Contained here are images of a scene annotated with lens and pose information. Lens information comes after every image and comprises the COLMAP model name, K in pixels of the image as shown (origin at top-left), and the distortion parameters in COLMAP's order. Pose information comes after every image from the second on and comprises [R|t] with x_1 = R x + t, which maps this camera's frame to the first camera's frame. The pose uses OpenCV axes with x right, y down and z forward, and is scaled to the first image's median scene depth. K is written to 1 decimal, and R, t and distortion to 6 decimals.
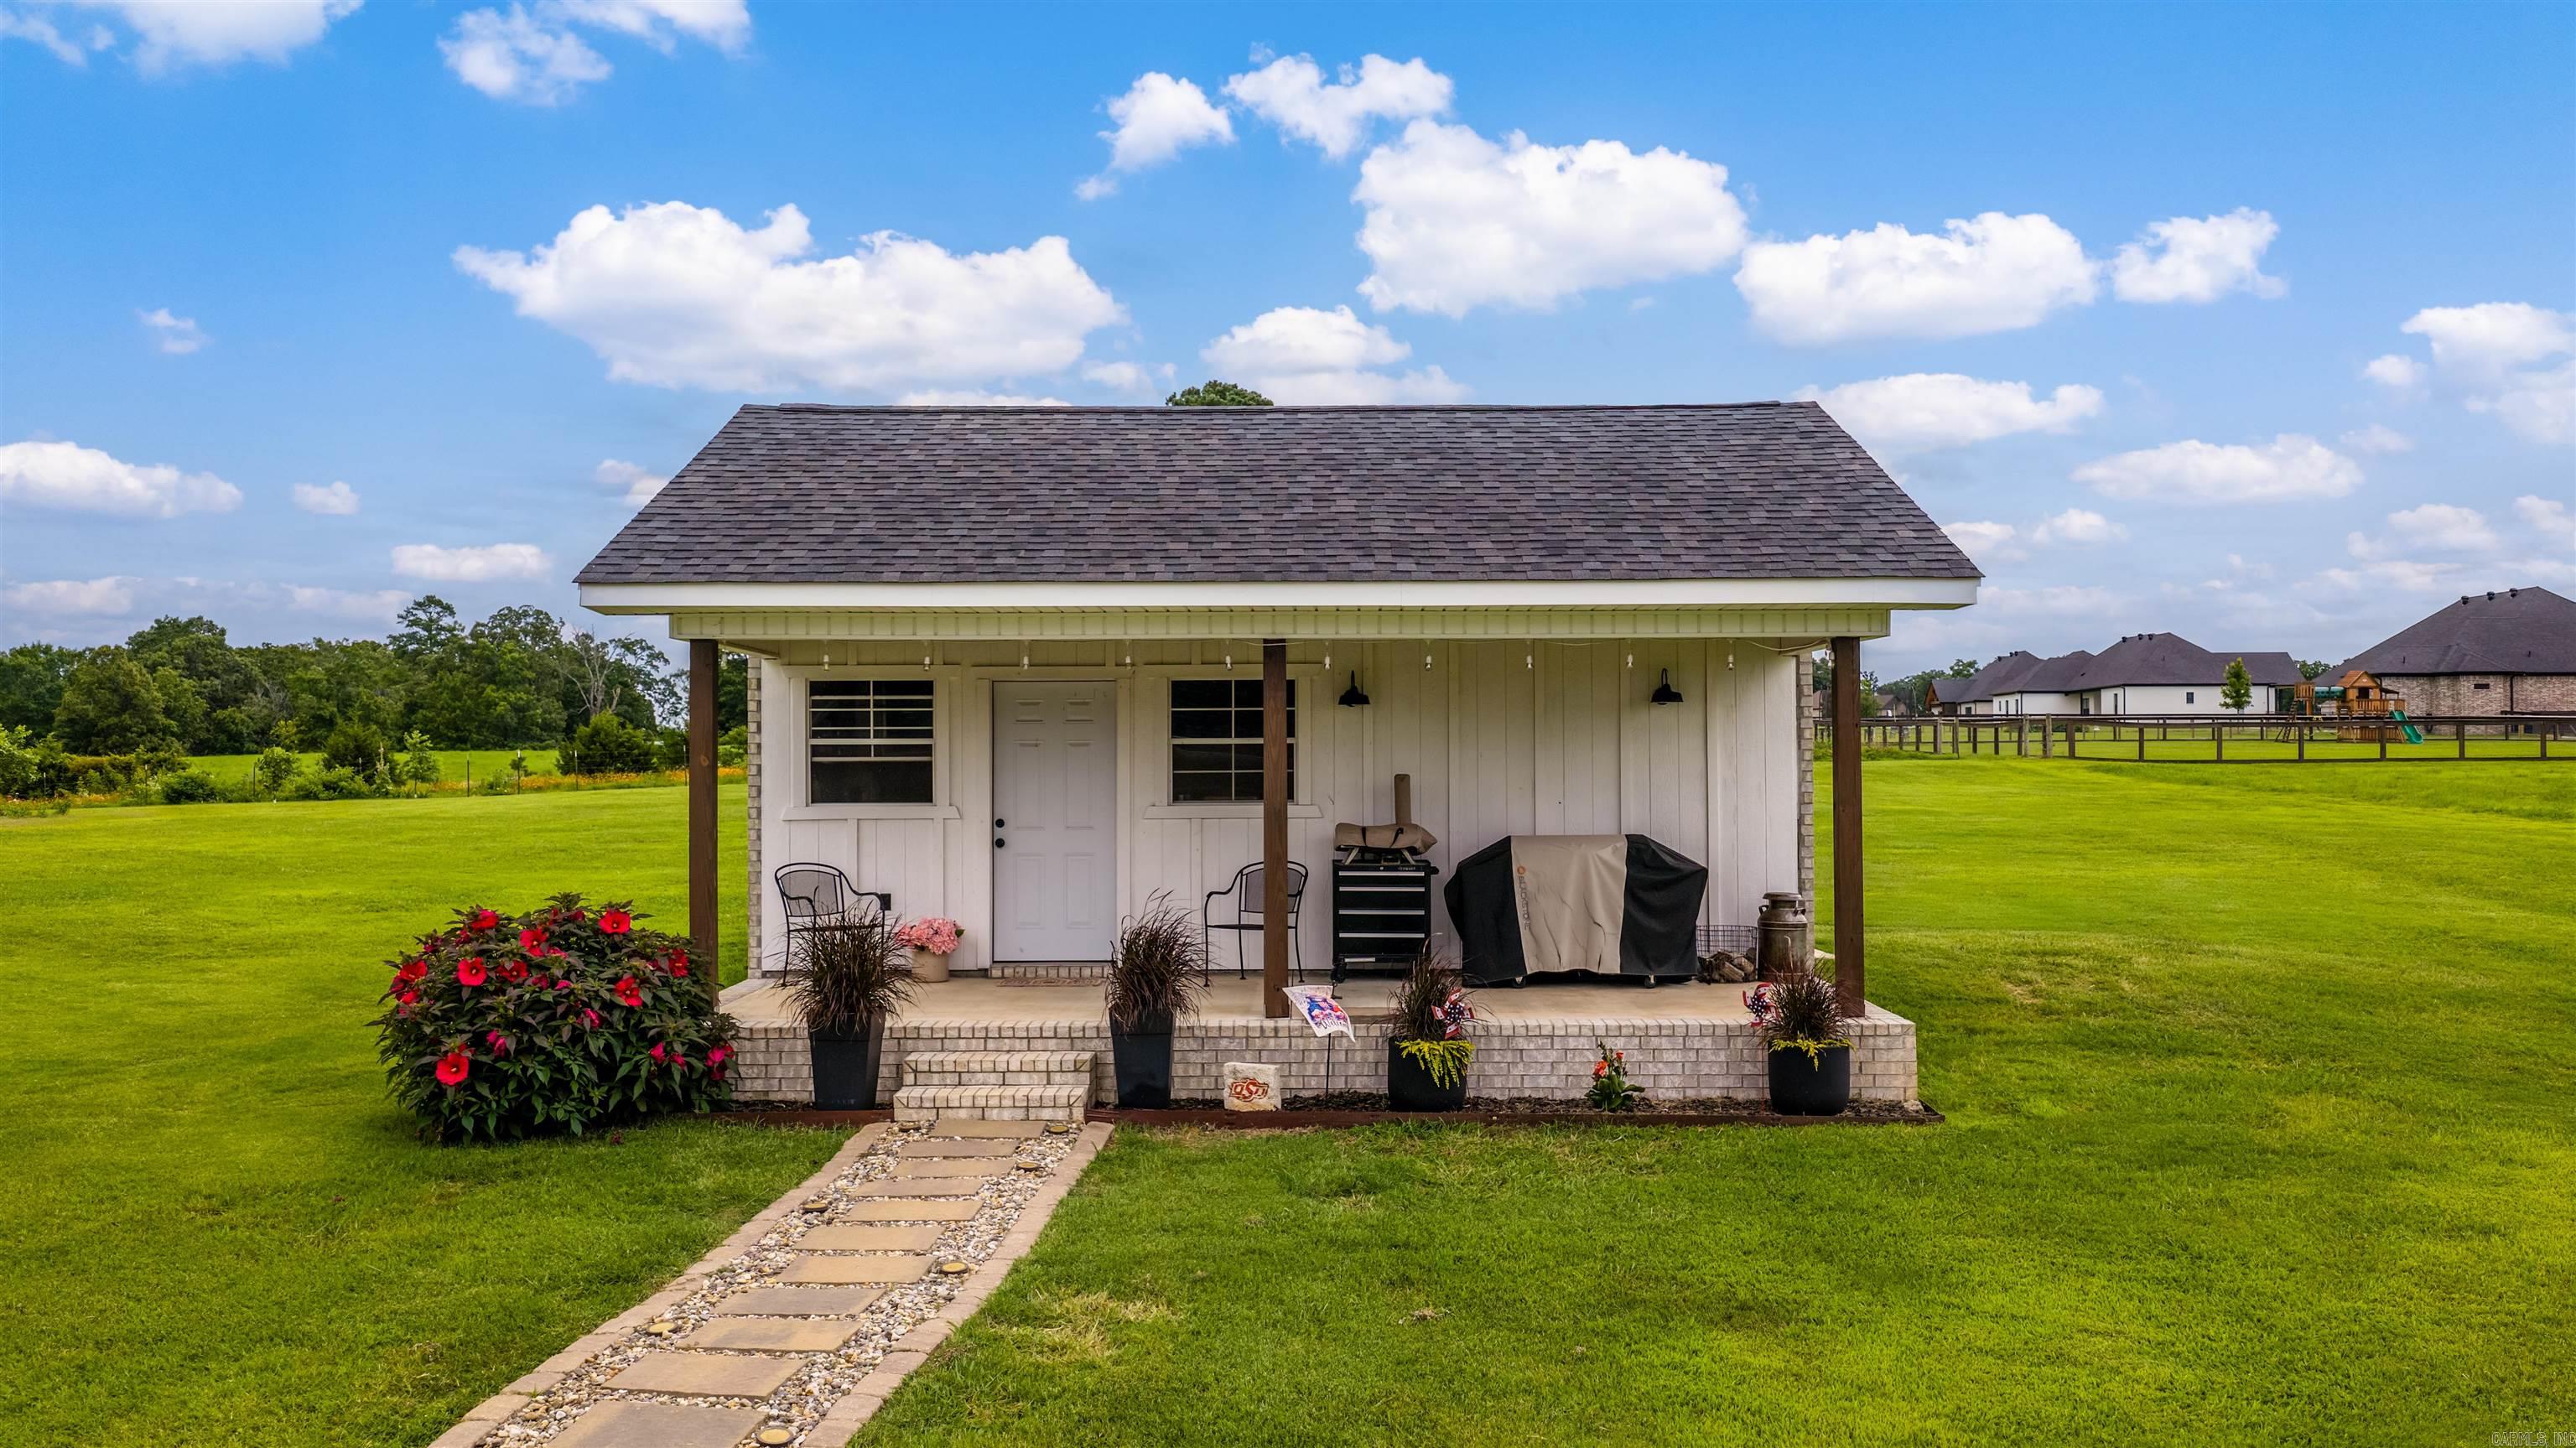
lens RADIAL K [[2142.7, 0, 1231.5], [0, 2142.7, 746.5], [0, 0, 1]] dist [0.028685, -0.055454]
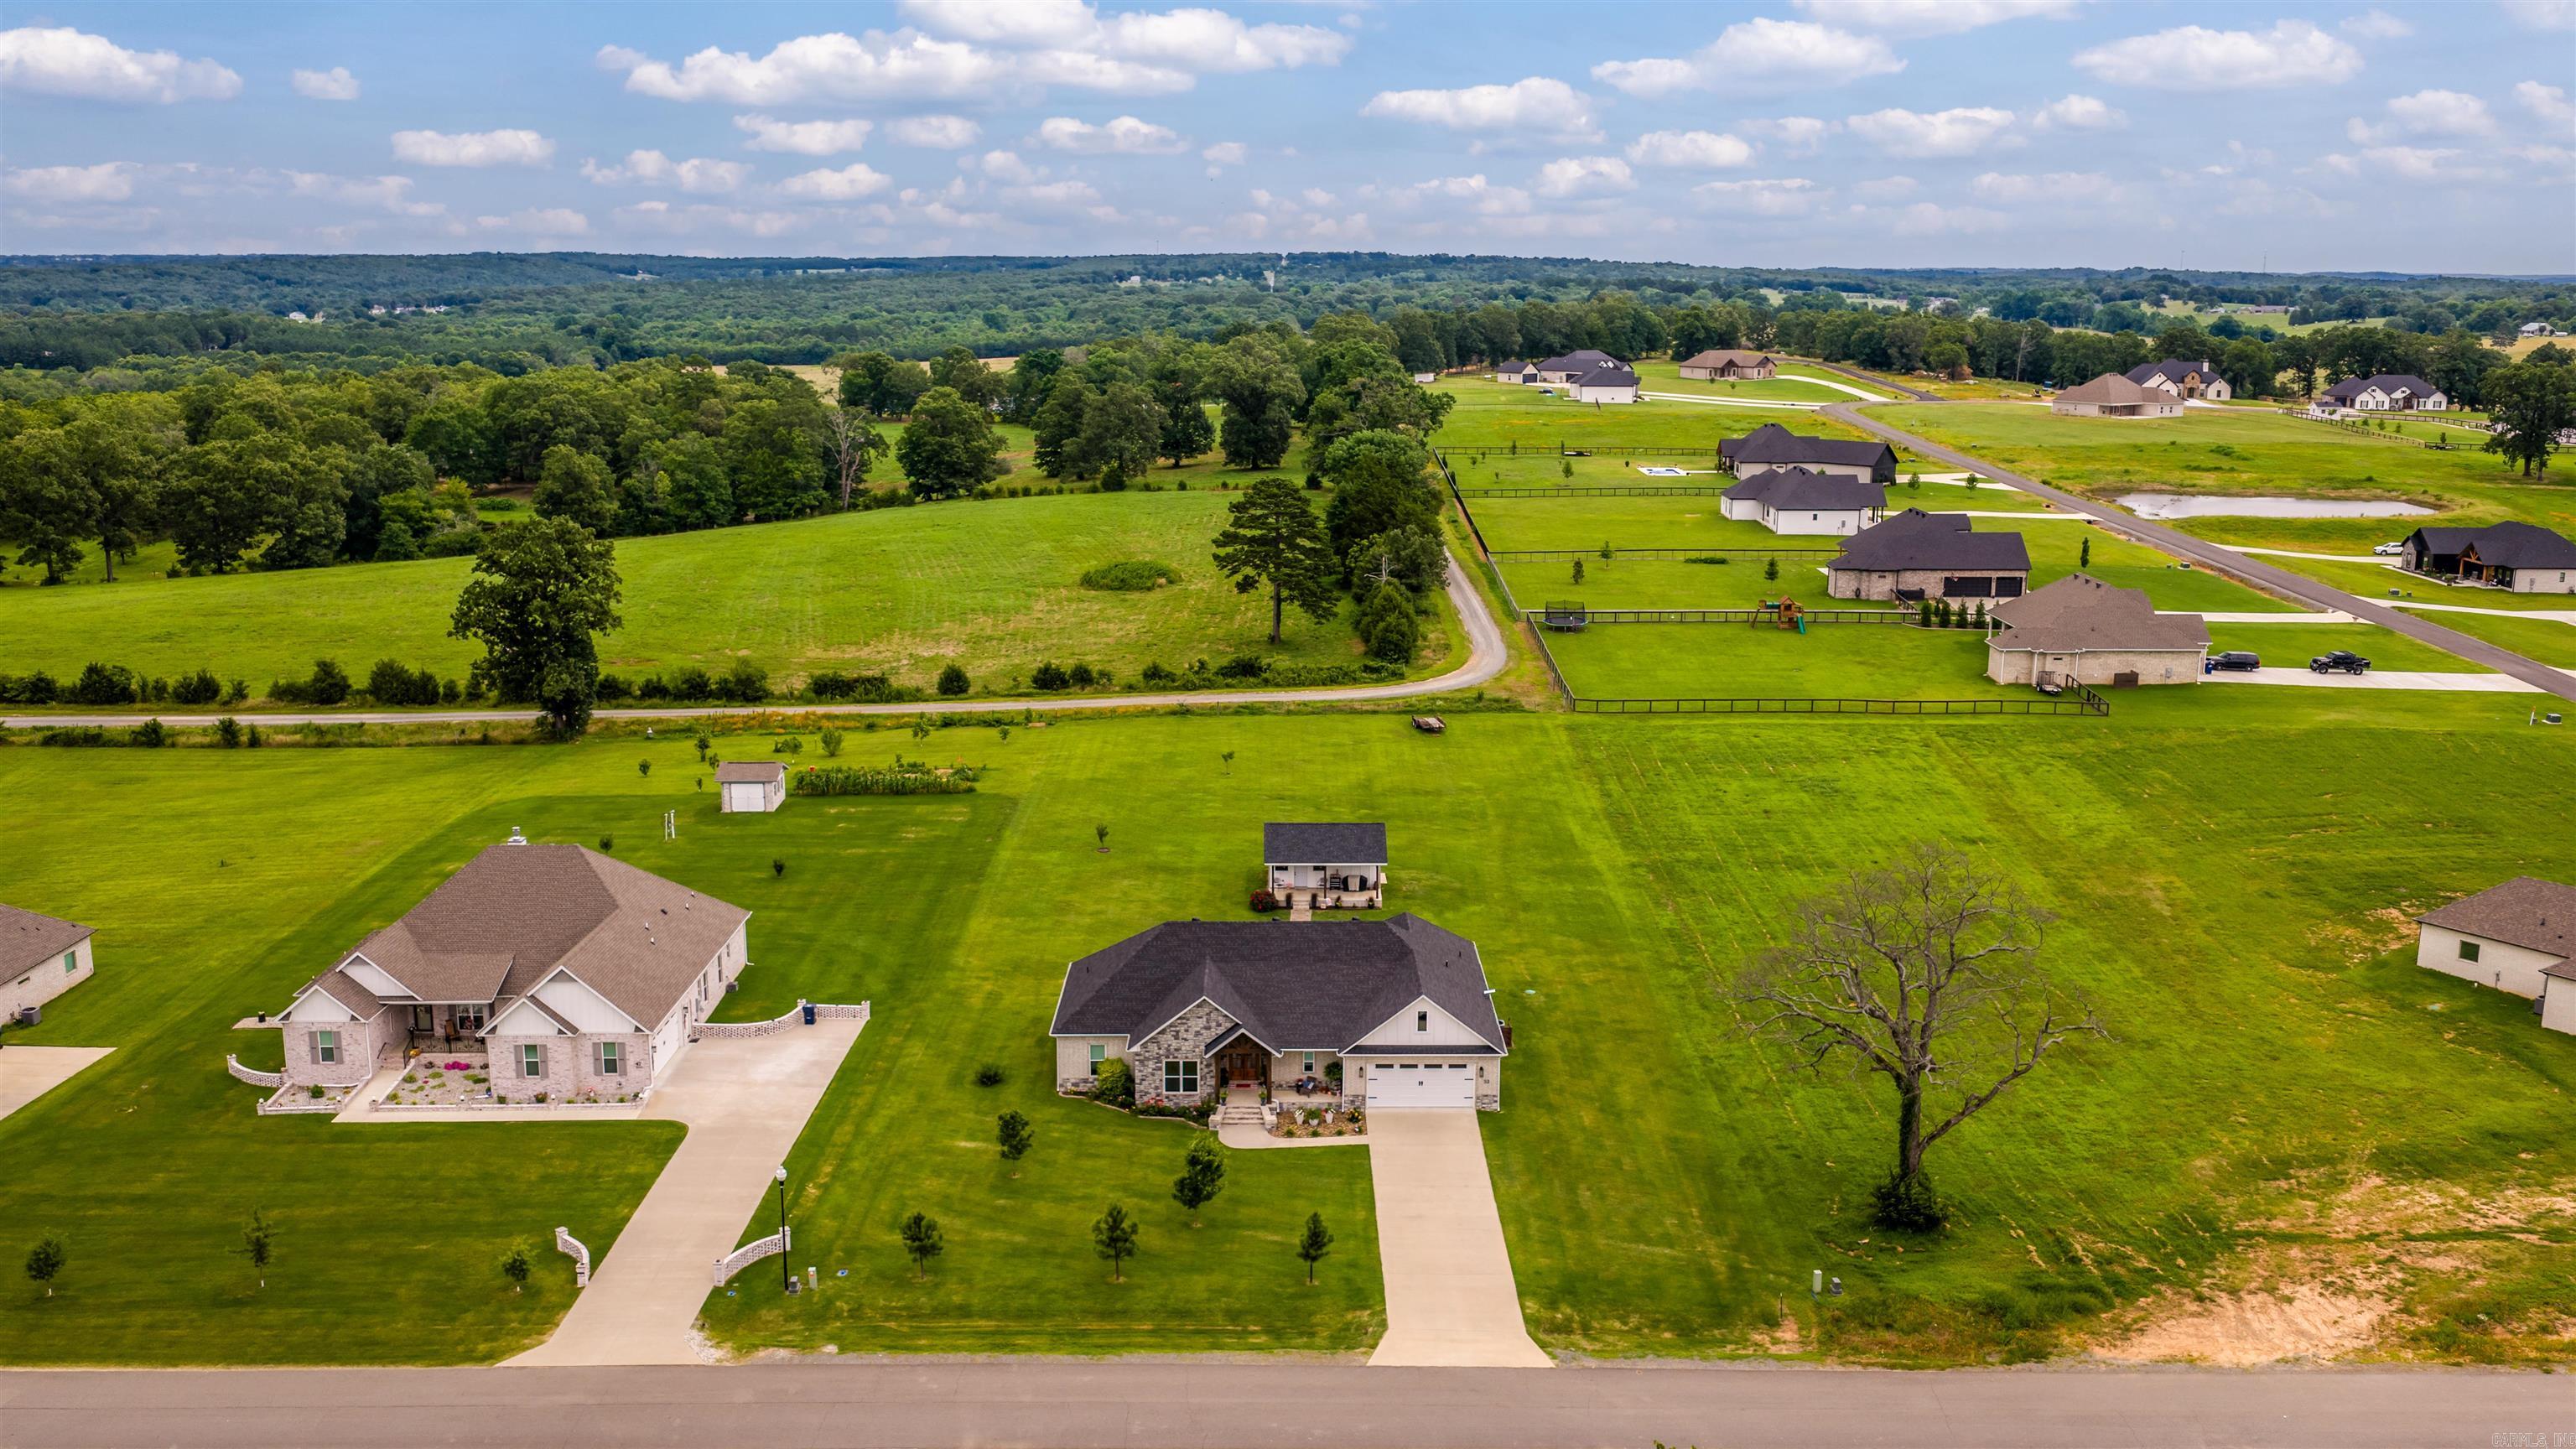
lens RADIAL K [[2142.9, 0, 1283.3], [0, 2142.9, 716.1], [0, 0, 1]] dist [0.028685, -0.055454]
pose [[0.999954, 0.005274, -0.008061, -0.085391], [-0.003416, 0.976570, 0.215174, -2.679358], [0.009007, -0.215137, 0.976542, -8.105998]]
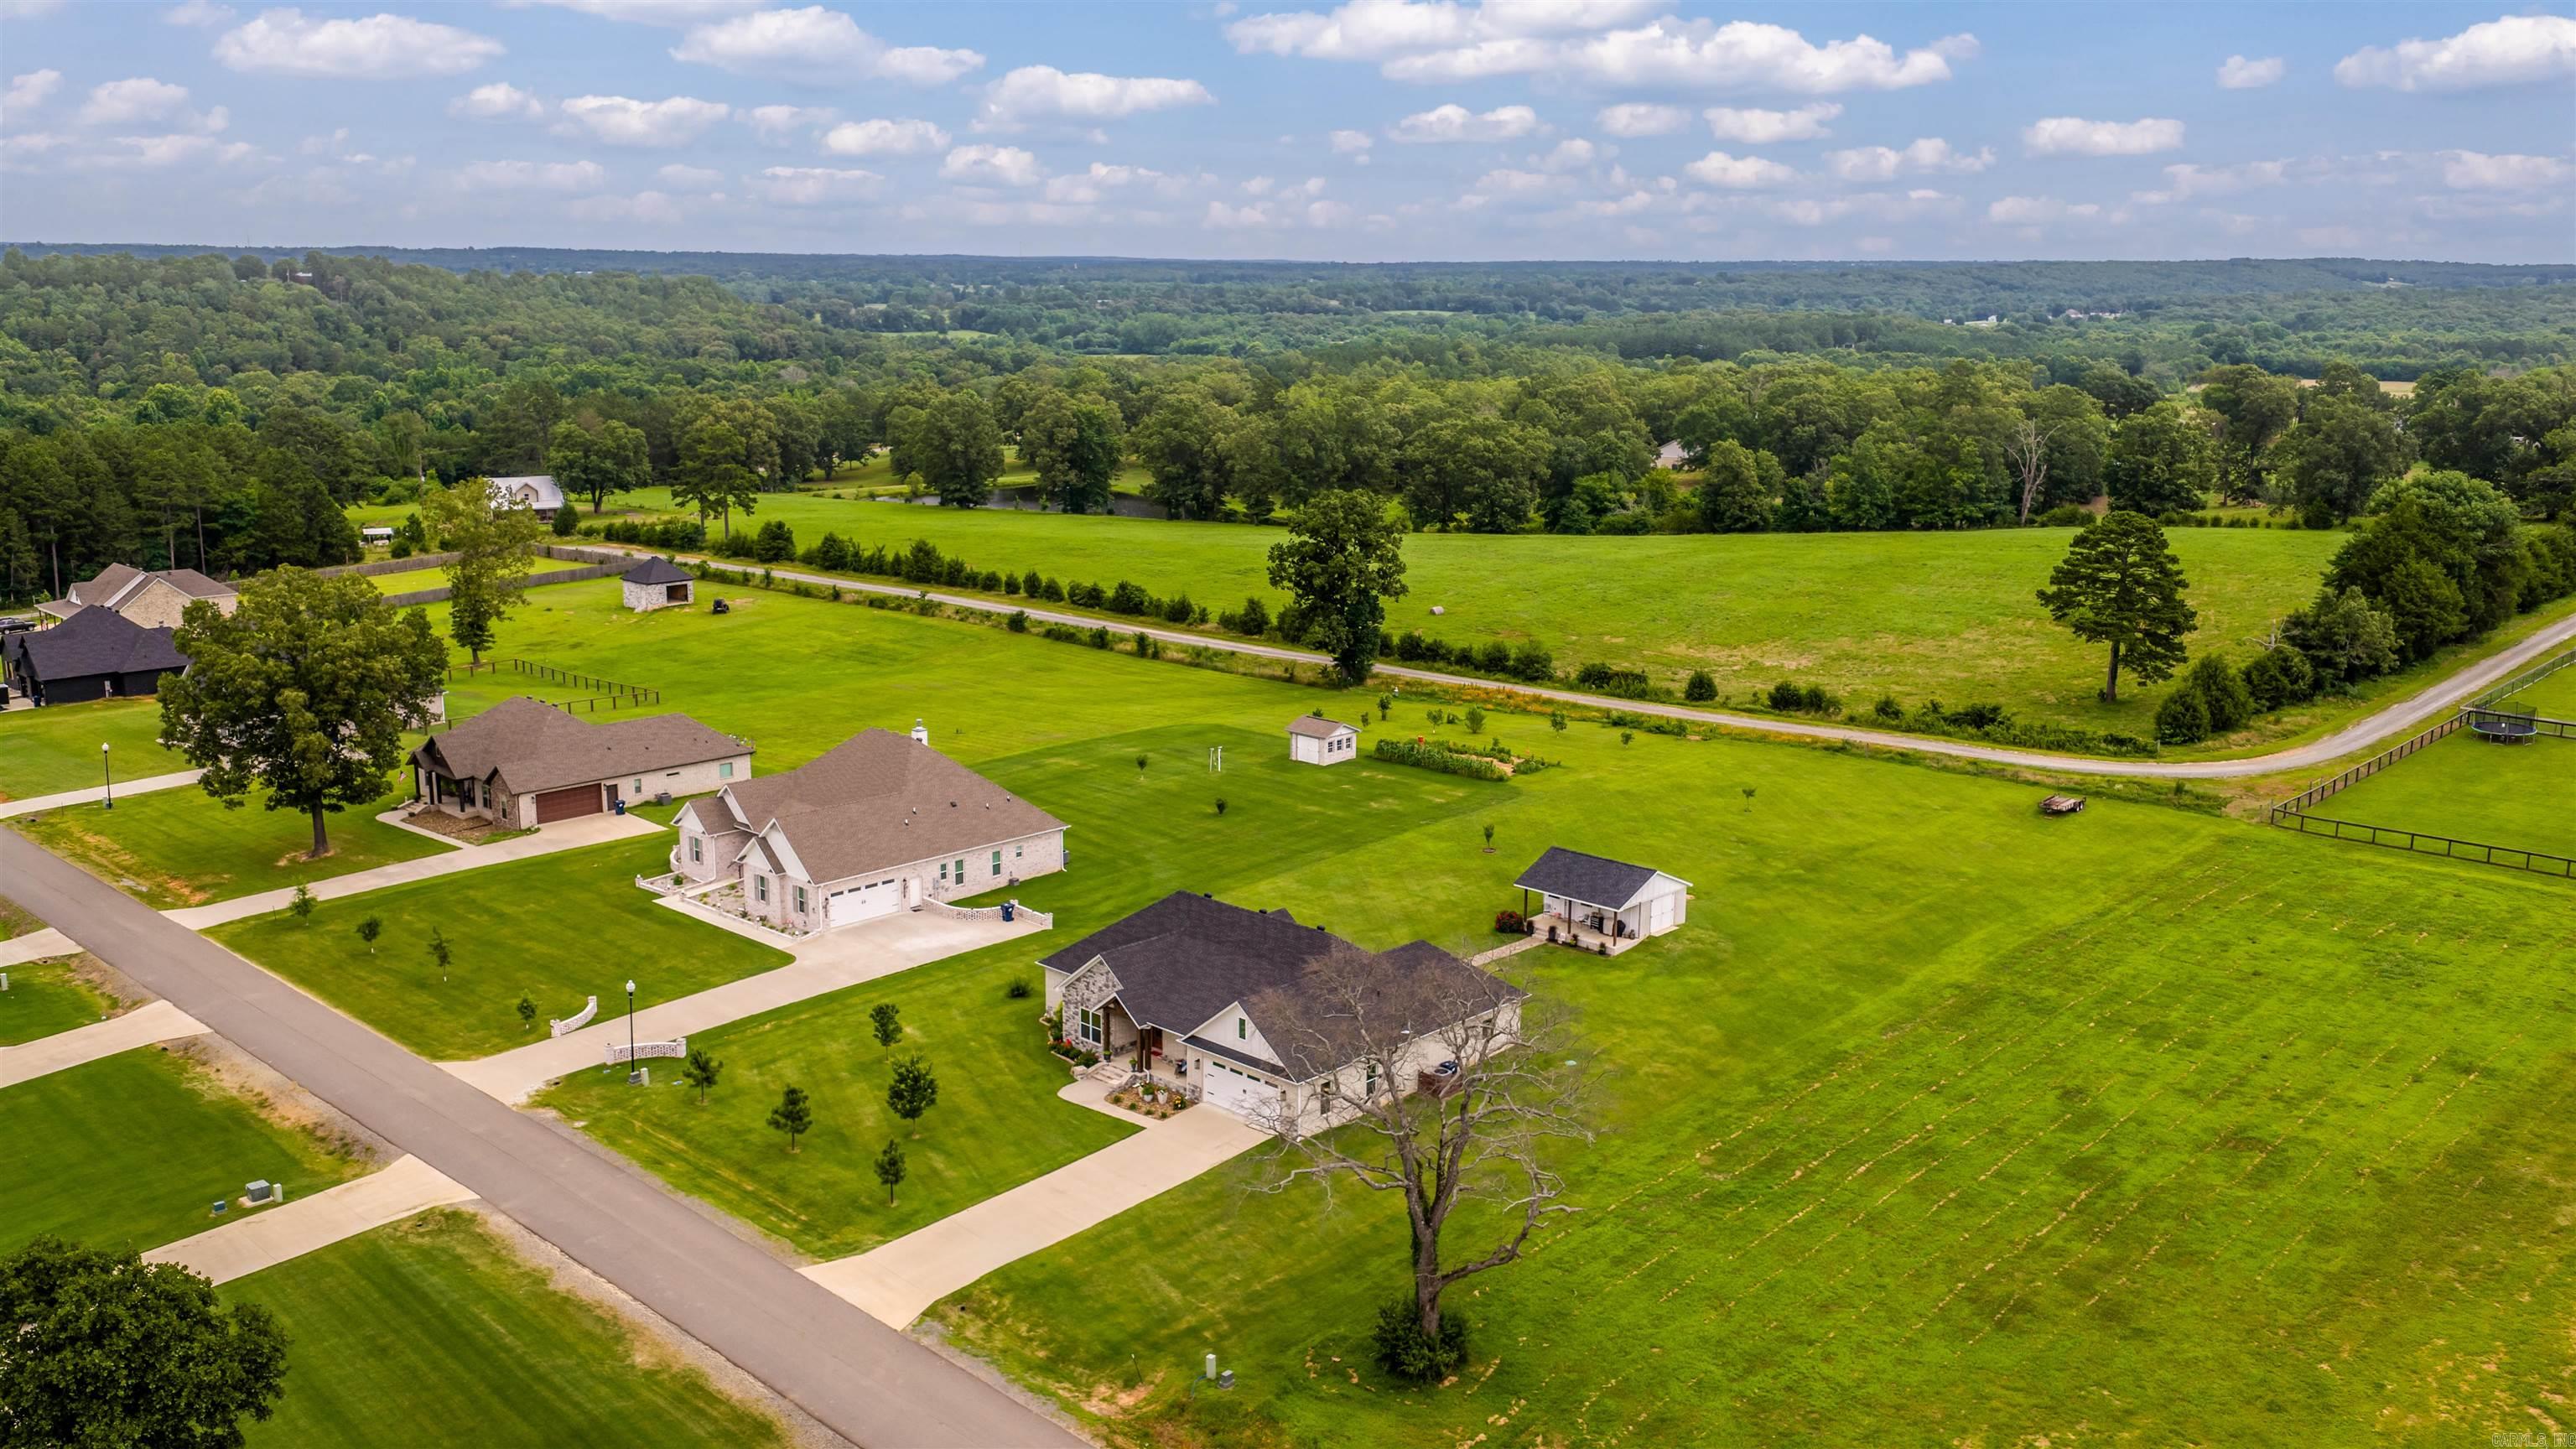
lens RADIAL K [[2142.9, 0, 1277.5], [0, 2142.9, 718.6], [0, 0, 1]] dist [0.028685, -0.055454]
pose [[0.707571, 0.151019, -0.690316, 5.134686], [0.000798, 0.976725, 0.214494, -2.653245], [0.706642, -0.152321, 0.690982, -5.959658]]
